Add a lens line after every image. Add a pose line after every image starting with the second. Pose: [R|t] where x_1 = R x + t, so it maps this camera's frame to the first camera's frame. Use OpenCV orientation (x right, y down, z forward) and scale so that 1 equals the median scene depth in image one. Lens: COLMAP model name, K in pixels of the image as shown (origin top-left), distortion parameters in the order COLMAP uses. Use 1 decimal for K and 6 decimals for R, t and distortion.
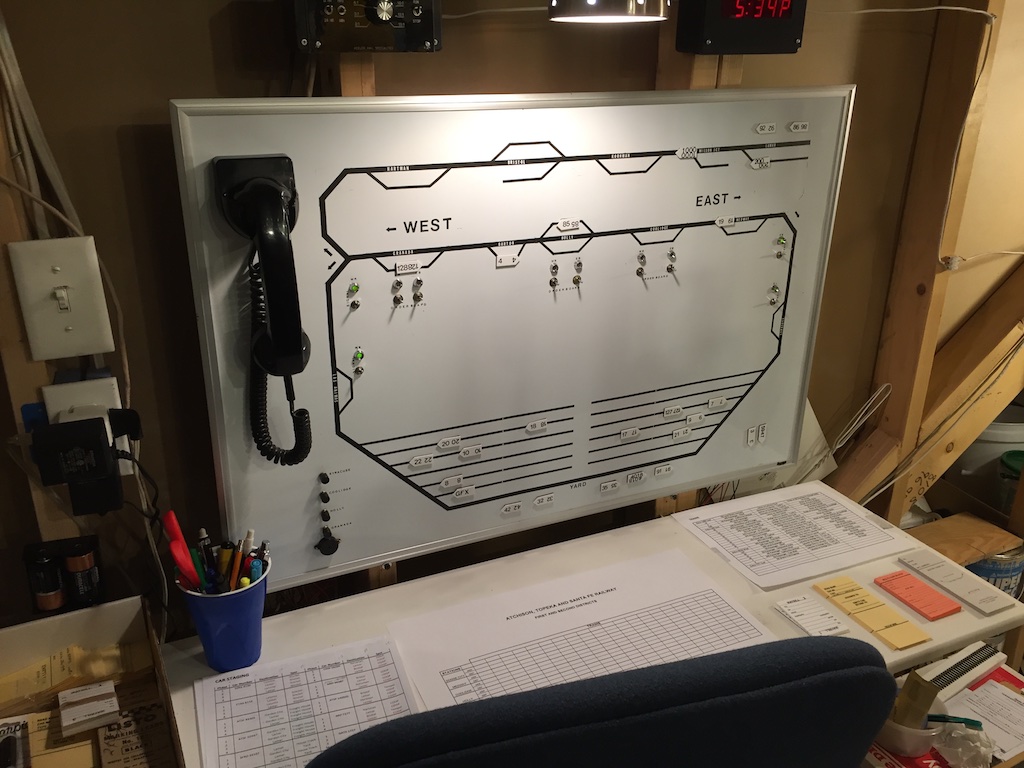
lens RADIAL K [[882.7, 0, 512.0], [0, 882.7, 384.0], [0, 0, 1]] dist [0.090222, -0.135397]
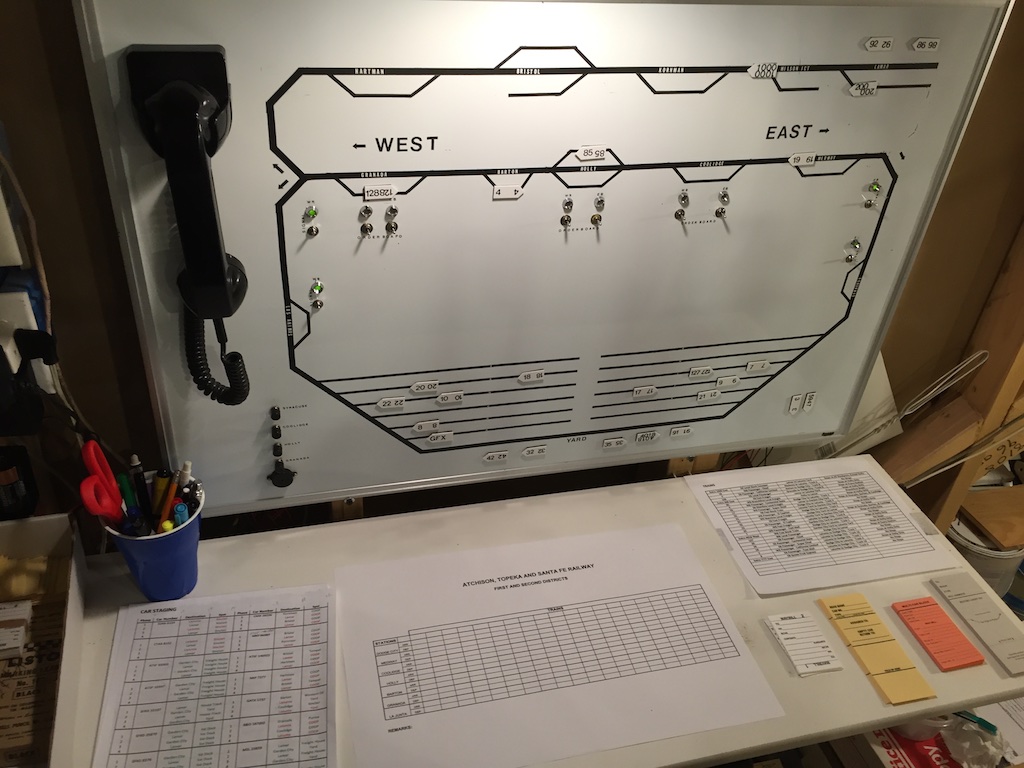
lens RADIAL K [[882.7, 0, 512.0], [0, 882.7, 384.0], [0, 0, 1]] dist [0.090222, -0.135397]
pose [[0.982797, 0.152163, -0.104671, 0.105564], [-0.124211, 0.963996, 0.235125, -0.153596], [0.136679, -0.218079, 0.966313, 0.164717]]
